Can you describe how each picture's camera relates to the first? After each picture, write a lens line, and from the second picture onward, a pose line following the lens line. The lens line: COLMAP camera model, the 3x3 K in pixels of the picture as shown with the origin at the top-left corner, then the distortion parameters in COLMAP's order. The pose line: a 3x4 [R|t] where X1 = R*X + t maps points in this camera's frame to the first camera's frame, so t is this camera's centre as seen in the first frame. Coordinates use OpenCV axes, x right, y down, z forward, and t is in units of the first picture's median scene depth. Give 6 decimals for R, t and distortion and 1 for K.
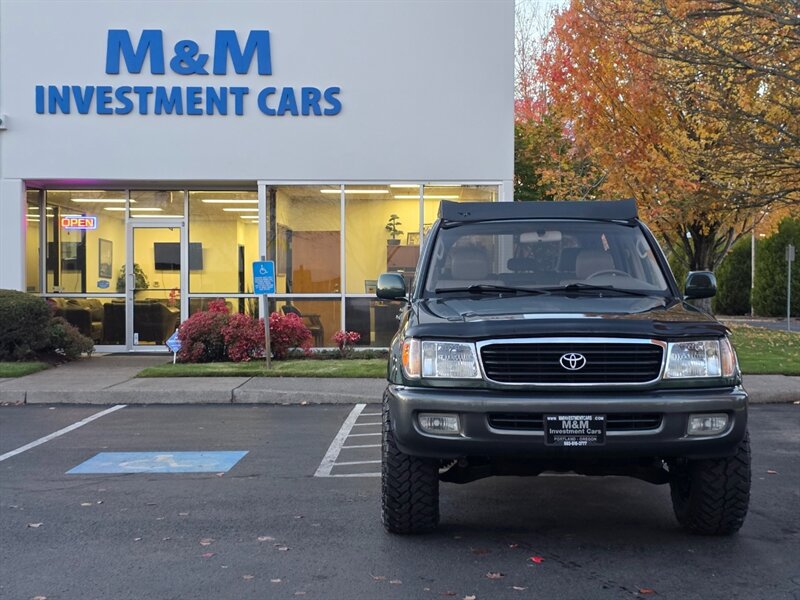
lens RADIAL K [[1320.0, 0, 401.4], [0, 1320.0, 298.5], [0, 0, 1]] dist [0.136558, -0.185455]
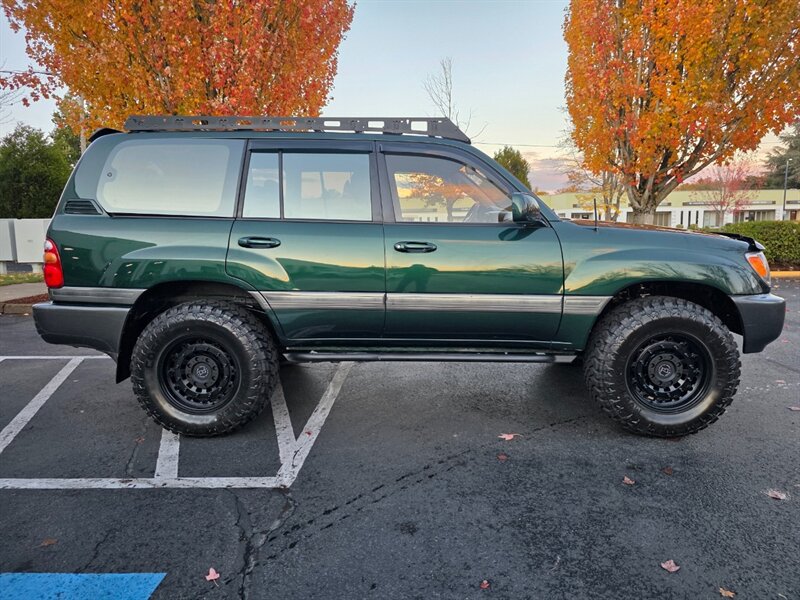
lens RADIAL K [[549.8, 0, 402.9], [0, 549.8, 297.8], [0, 0, 1]] dist [0.041934, -0.030771]
pose [[-0.008981, -0.125014, 0.992114, -0.397060], [0.012978, 0.992056, 0.125124, 0.004550], [-0.999875, 0.014000, -0.007288, 1.115109]]
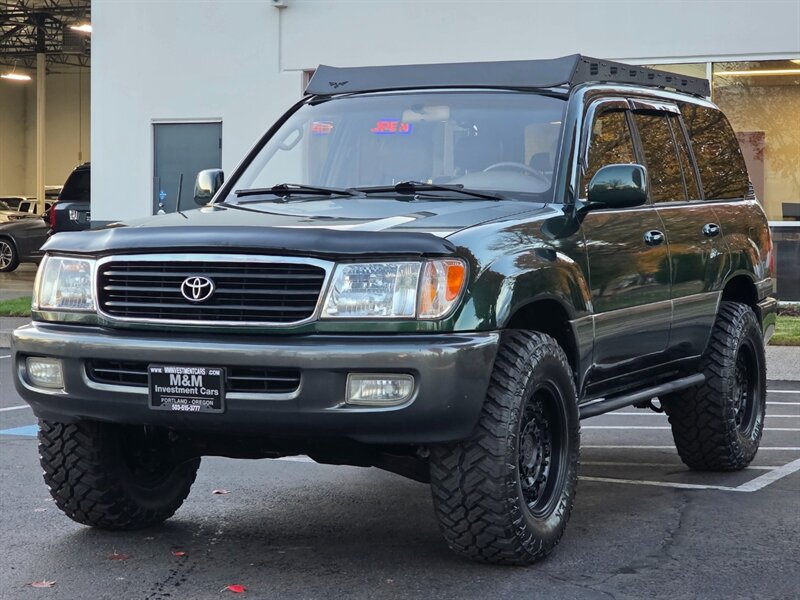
lens RADIAL K [[1834.1, 0, 412.0], [0, 1834.1, 299.4], [0, 0, 1]] dist [-0.650464, 11.412583]
pose [[0.912250, 0.024004, -0.408929, 0.505033], [-0.010911, 0.999351, 0.034321, 0.016306], [0.409488, -0.026848, 0.911921, 0.157309]]
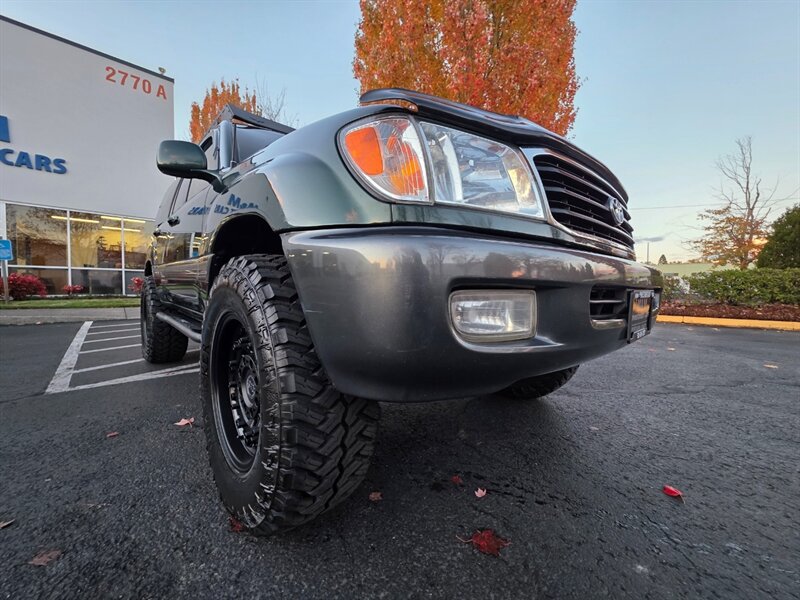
lens RADIAL K [[320.3, 0, 398.8], [0, 320.3, 296.5], [0, 0, 1]] dist [0.002809, 0.000001]
pose [[0.724037, -0.012208, 0.689653, -0.048760], [-0.001545, 0.999812, 0.019320, 0.072361], [-0.689759, -0.015054, 0.723882, 0.789285]]
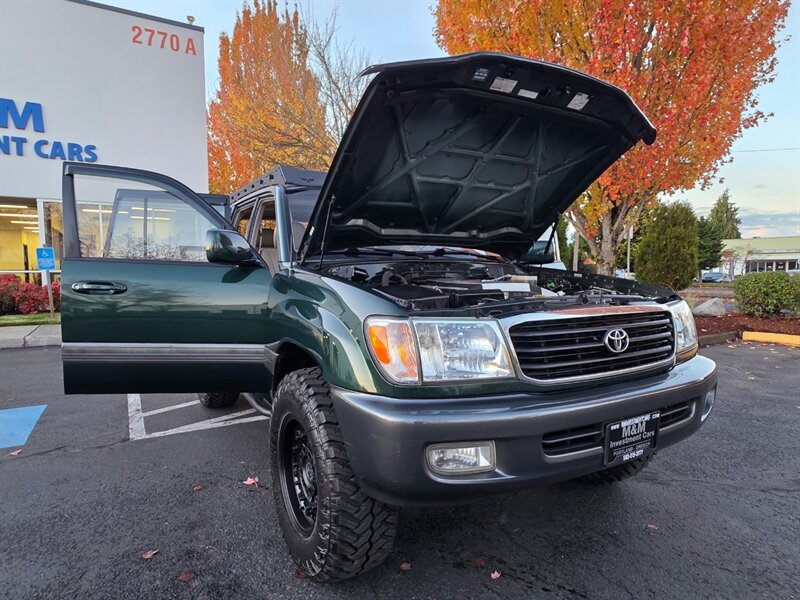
lens RADIAL K [[475.1, 0, 397.8], [0, 475.1, 303.4], [0, 0, 1]] dist [0.002470, 0.000203]
pose [[0.856757, -0.037685, 0.514341, -0.088101], [0.006296, 0.998017, 0.062635, 0.008382], [-0.515682, -0.050425, 0.855295, 0.691556]]
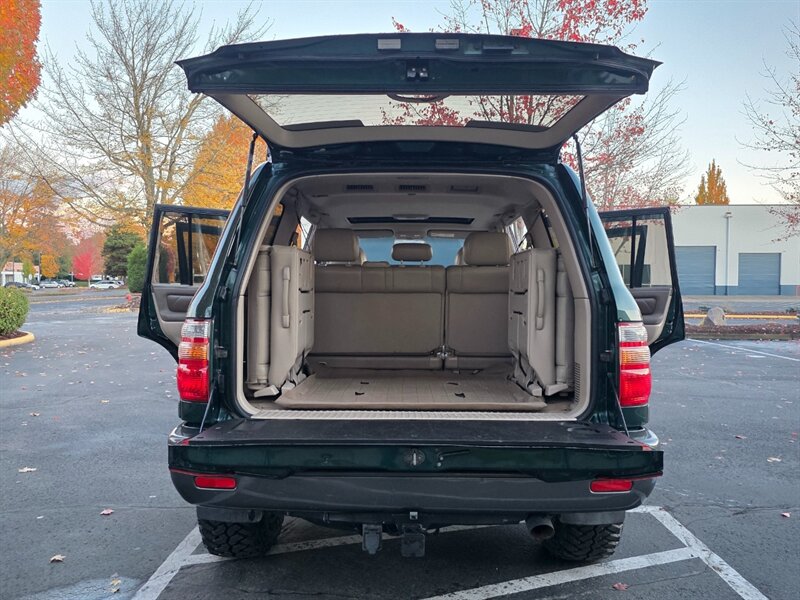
lens RADIAL K [[631.7, 0, 402.1], [0, 631.7, 301.4], [0, 0, 1]] dist [0.038377, -0.013396]
pose [[-0.999924, -0.003007, -0.011930, 0.125870], [-0.003468, 0.999240, 0.038830, -0.016344], [0.011804, 0.038869, -0.999175, 1.661830]]
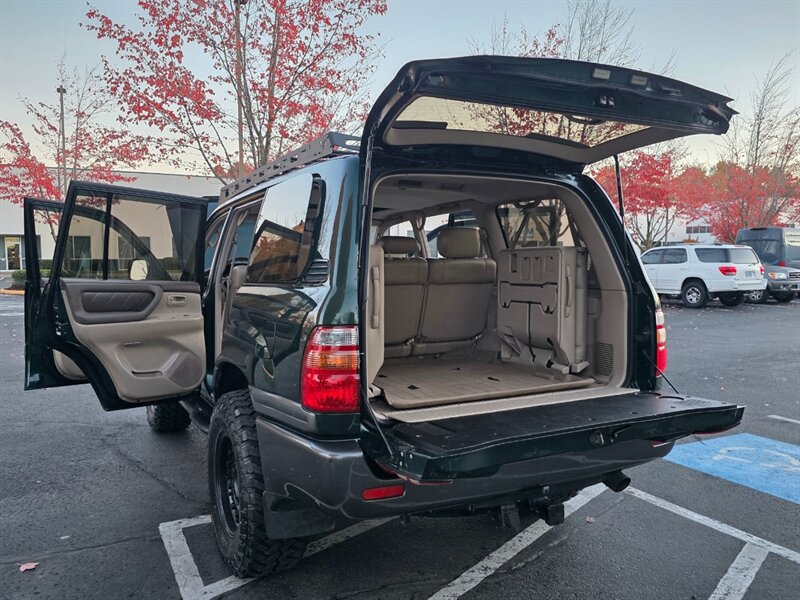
lens RADIAL K [[631.7, 0, 402.1], [0, 631.7, 301.4], [0, 0, 1]] dist [0.038377, -0.013396]
pose [[-0.872364, 0.036119, -0.487522, 0.322213], [-0.003702, 0.996750, 0.080470, -0.029040], [0.488844, 0.072004, -0.869395, 1.620313]]
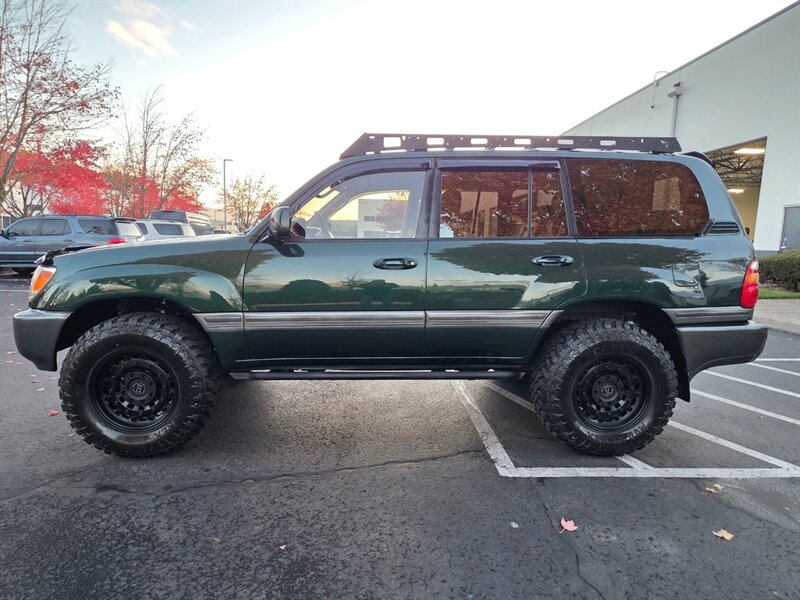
lens RADIAL K [[475.1, 0, 397.8], [0, 475.1, 303.4], [0, 0, 1]] dist [0.002470, 0.000203]
pose [[0.072107, 0.133451, -0.988429, 0.560704], [-0.033676, 0.990769, 0.131310, 0.000302], [0.996828, 0.023818, 0.075935, 1.074845]]
